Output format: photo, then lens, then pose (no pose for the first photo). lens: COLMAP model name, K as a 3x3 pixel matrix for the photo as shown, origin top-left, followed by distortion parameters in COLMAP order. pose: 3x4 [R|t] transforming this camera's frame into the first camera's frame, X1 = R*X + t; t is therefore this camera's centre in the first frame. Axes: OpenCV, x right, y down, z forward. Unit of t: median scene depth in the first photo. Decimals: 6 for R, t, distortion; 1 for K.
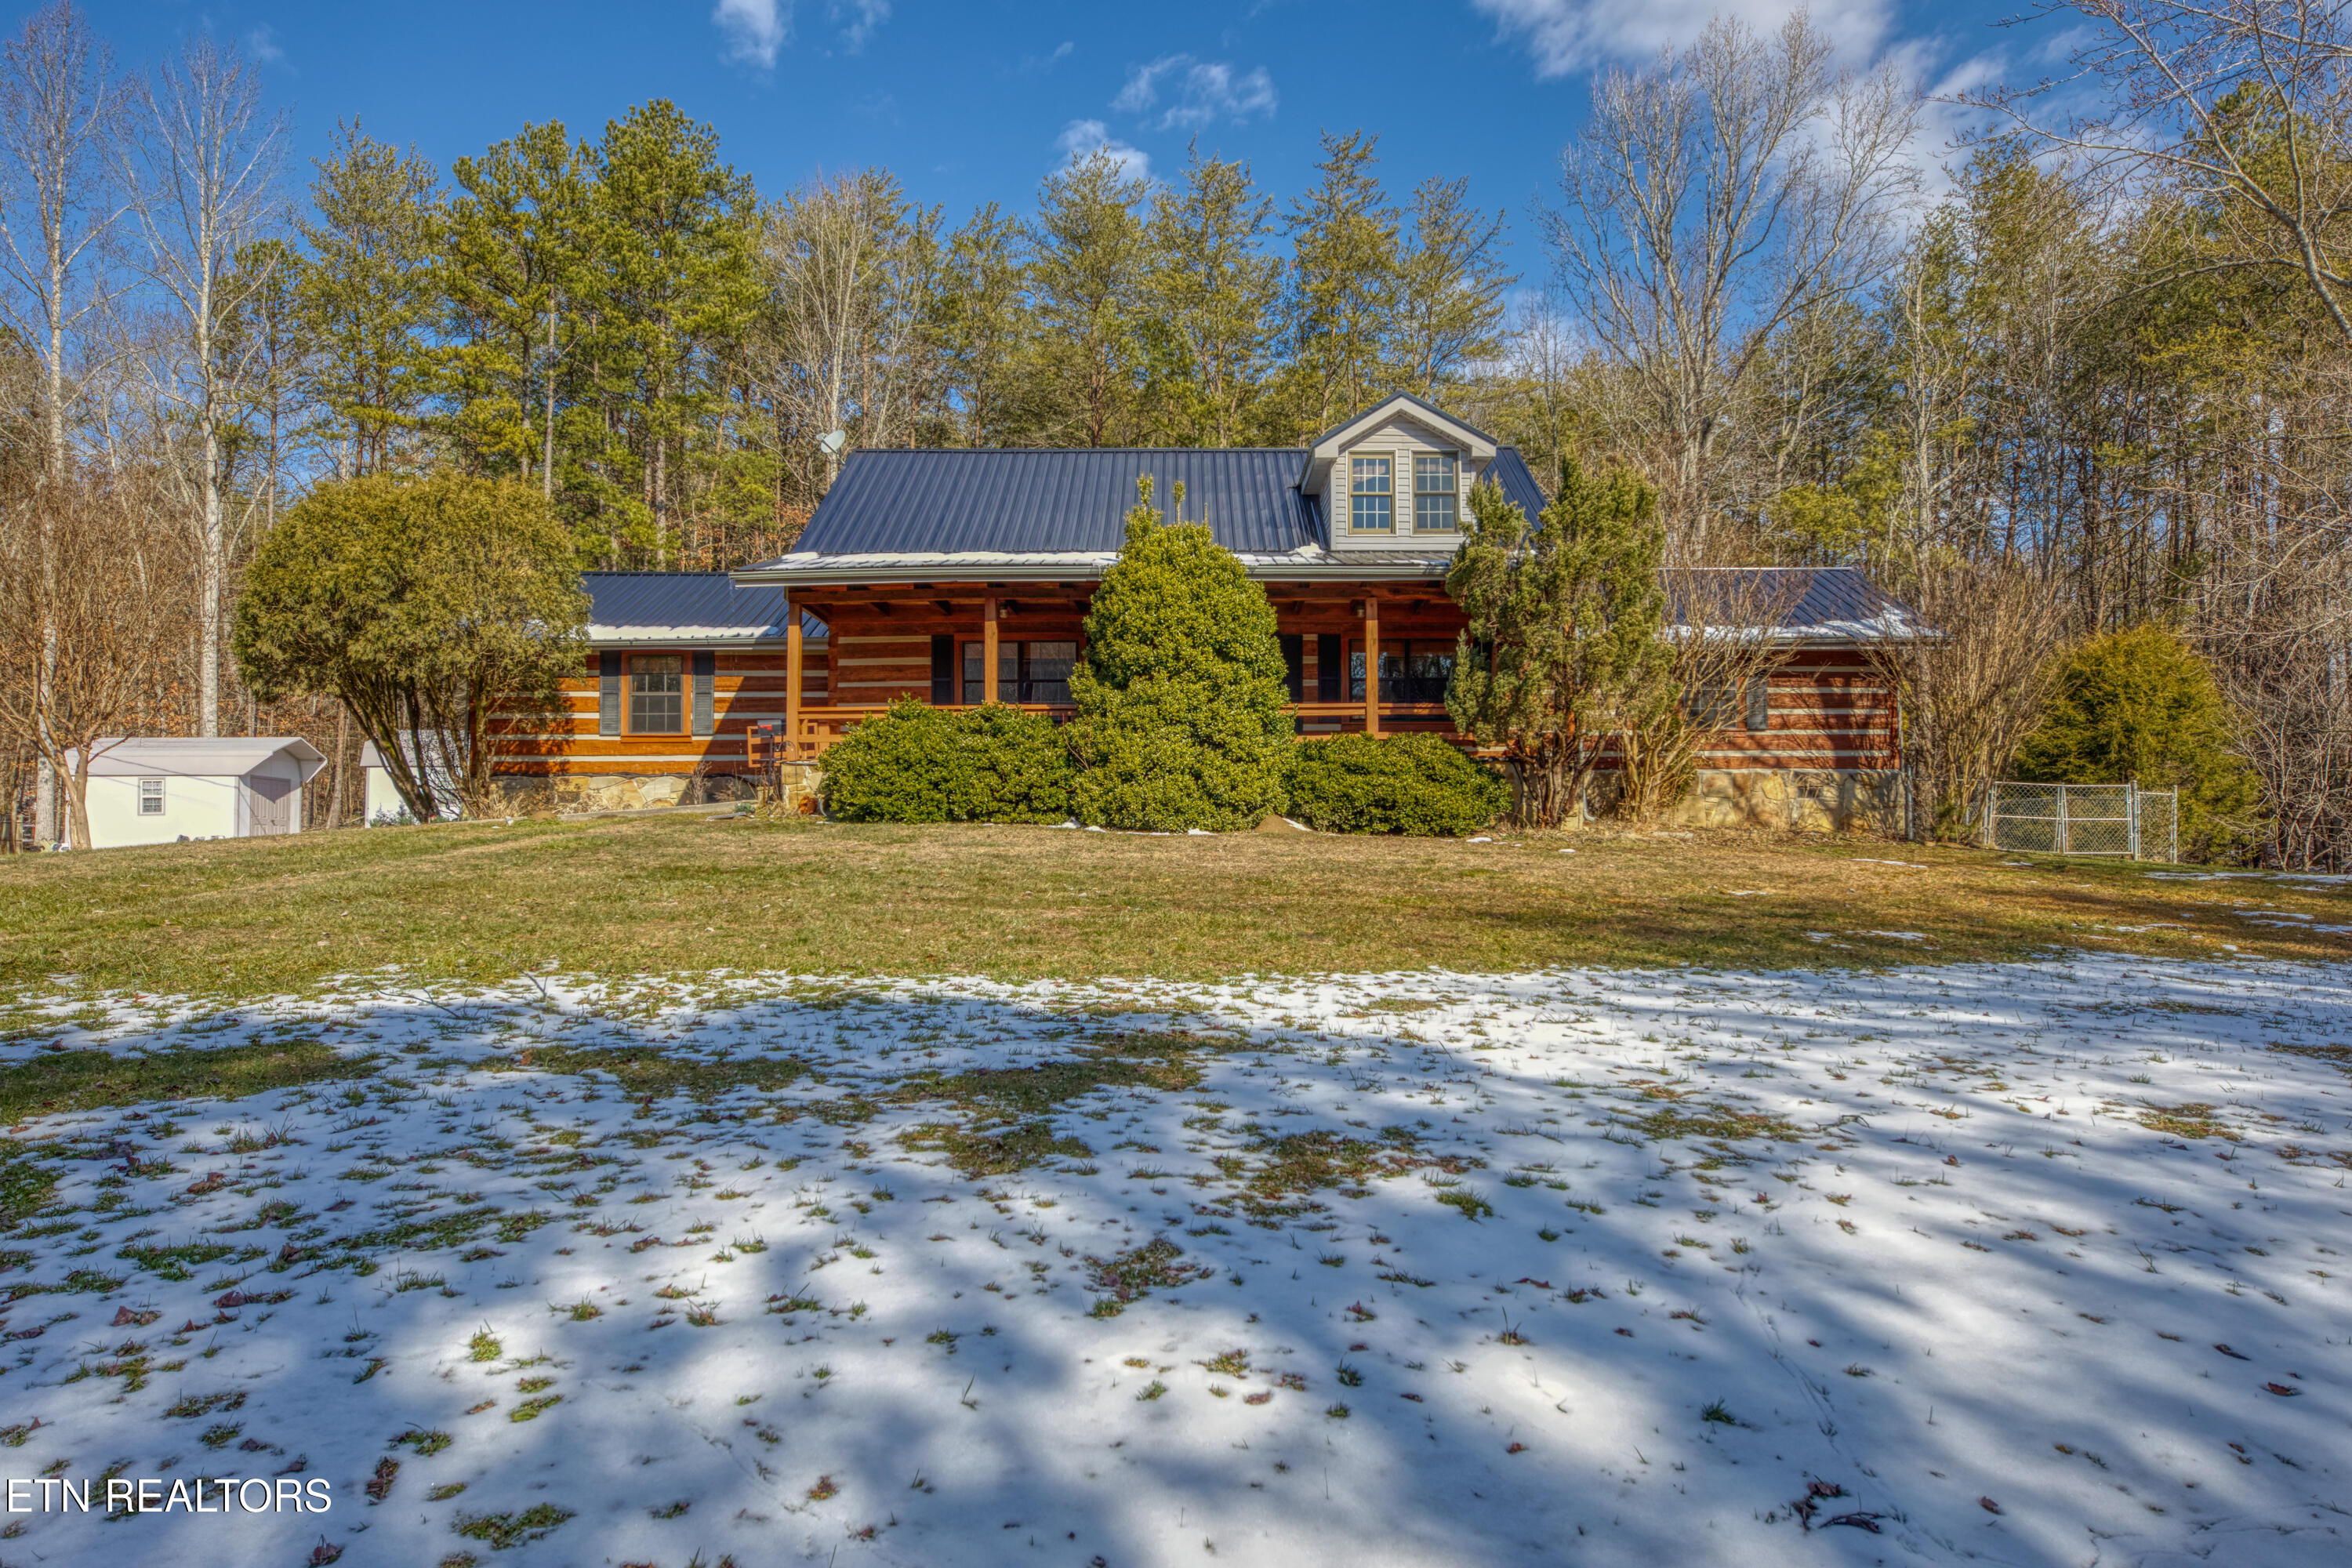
lens RADIAL K [[1465.1, 0, 1175.7], [0, 1465.1, 781.4], [0, 0, 1]] dist [0.006304, 0.003254]
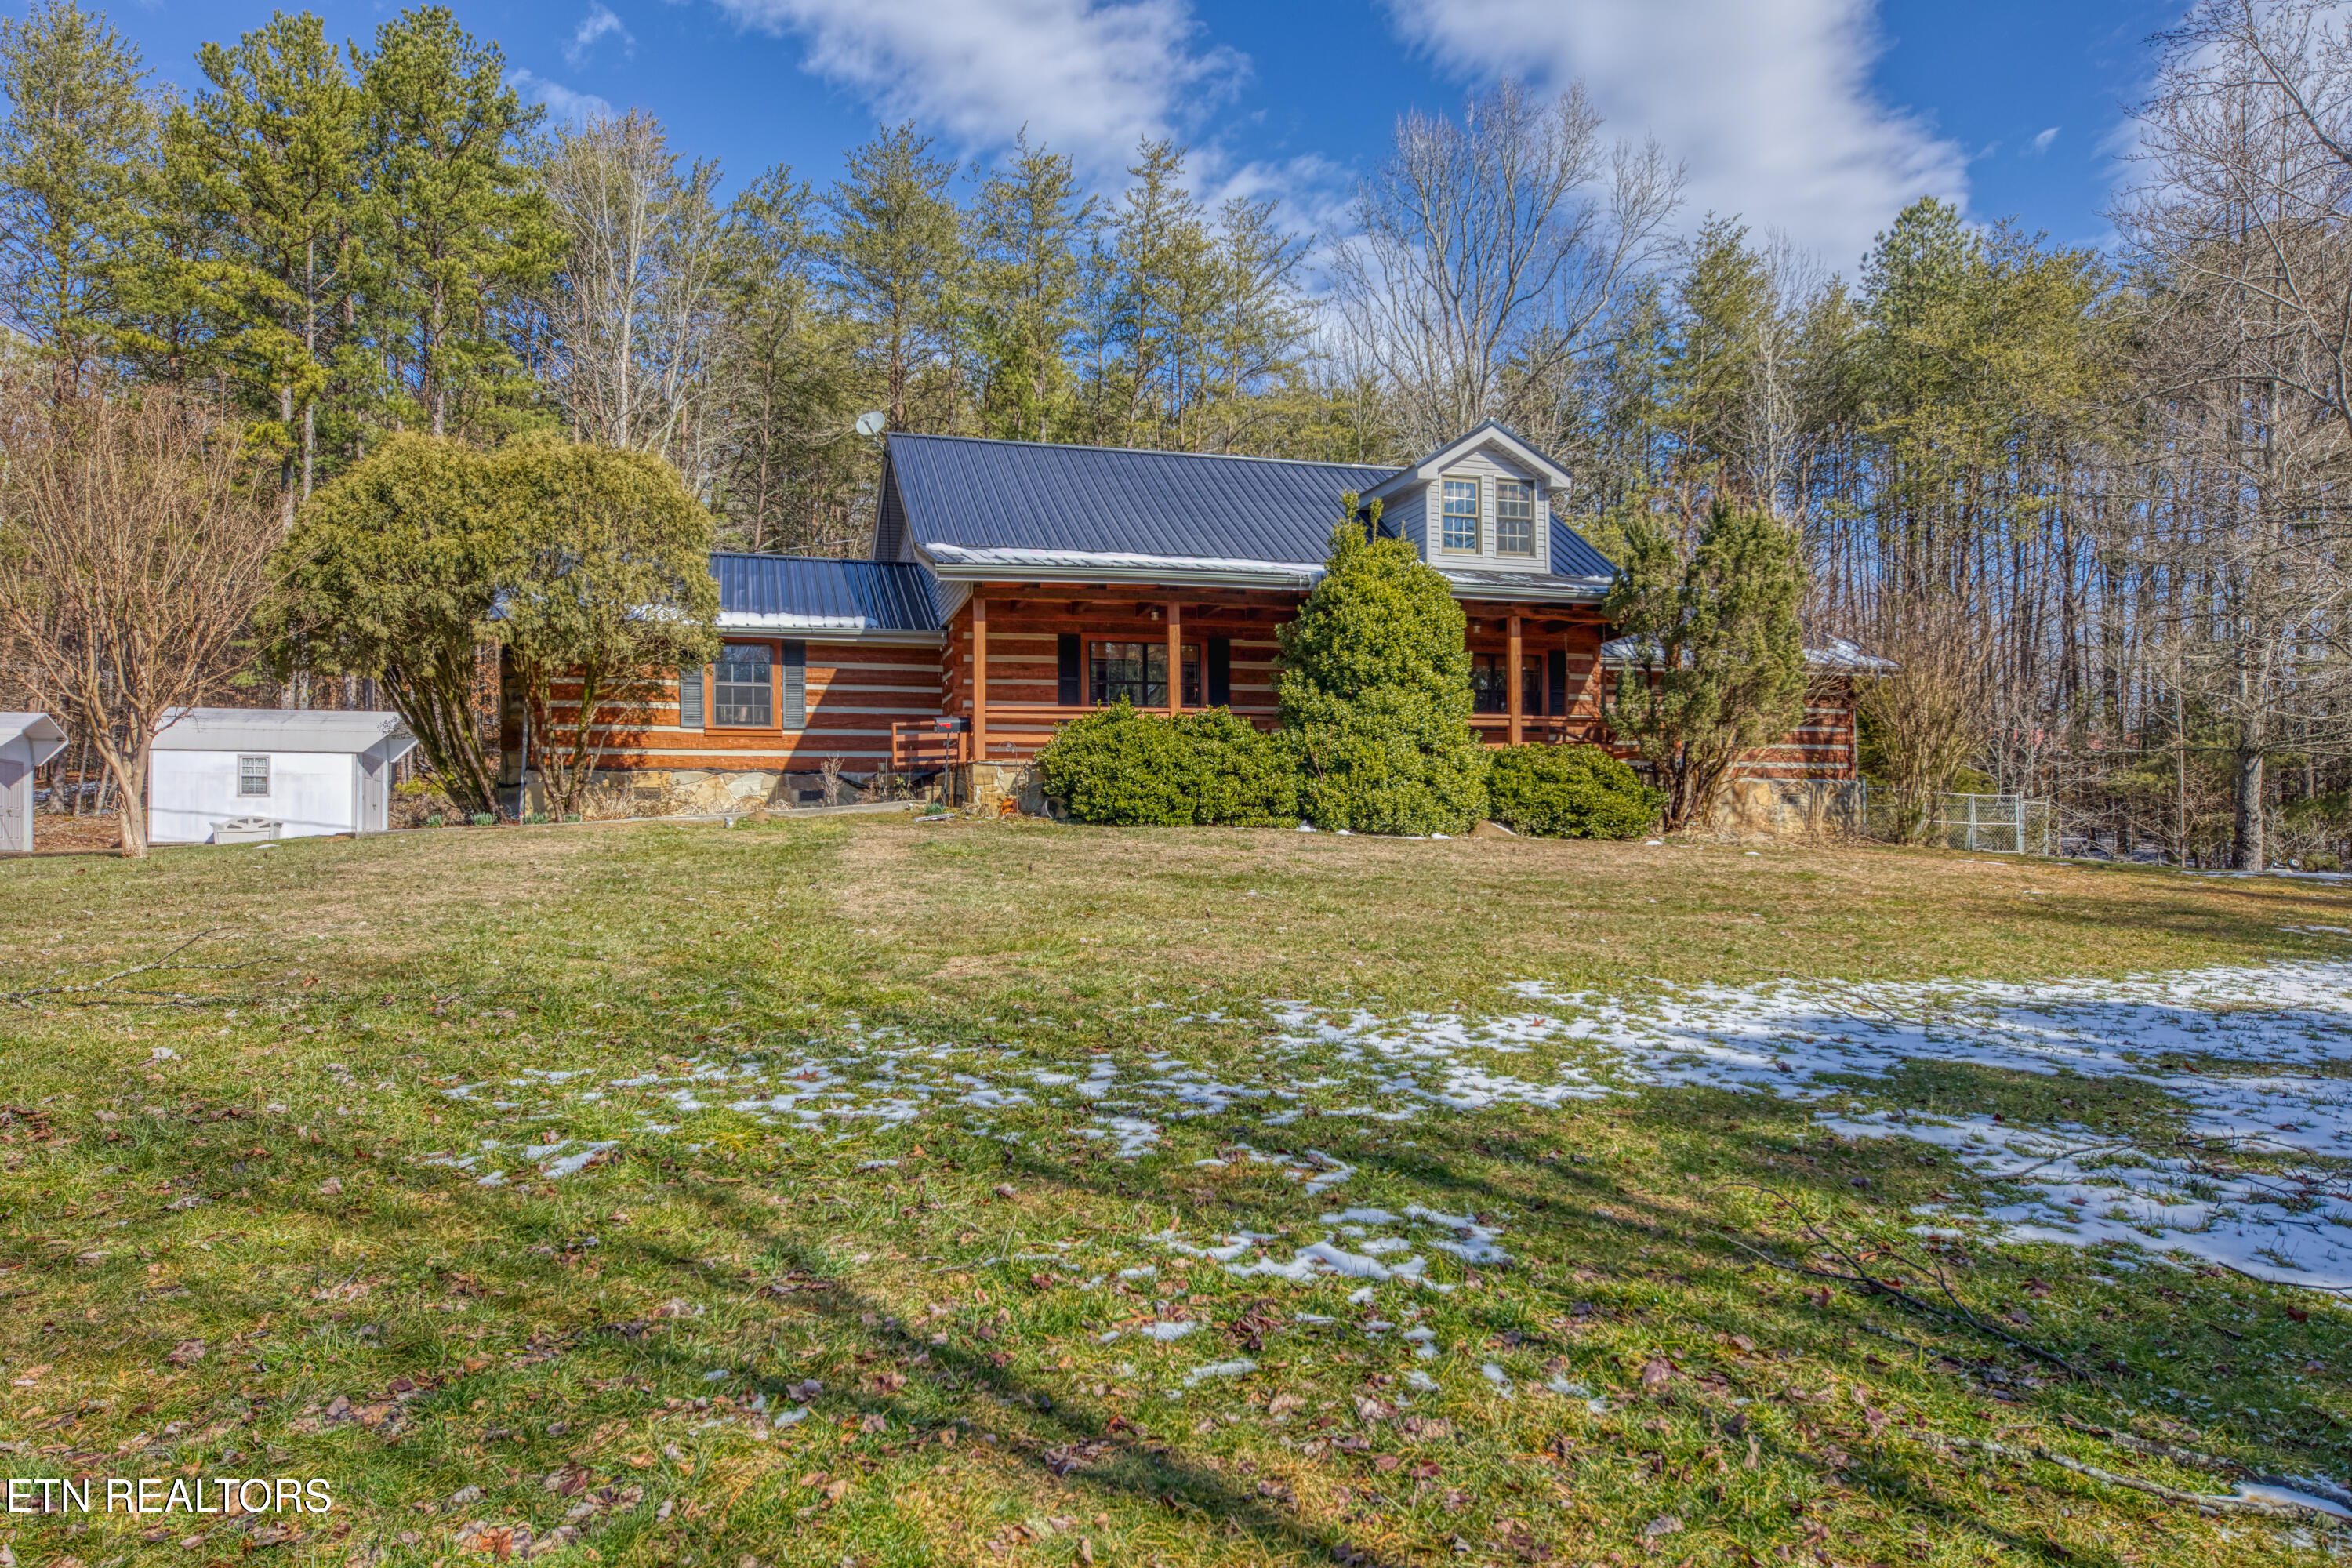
lens RADIAL K [[1465.1, 0, 1157.2], [0, 1465.1, 801.6], [0, 0, 1]] dist [0.006304, 0.003254]
pose [[0.966104, 0.007634, 0.258042, -0.355192], [-0.012777, 0.999752, 0.018260, -0.005370], [-0.257838, -0.020938, 0.965961, 0.025386]]
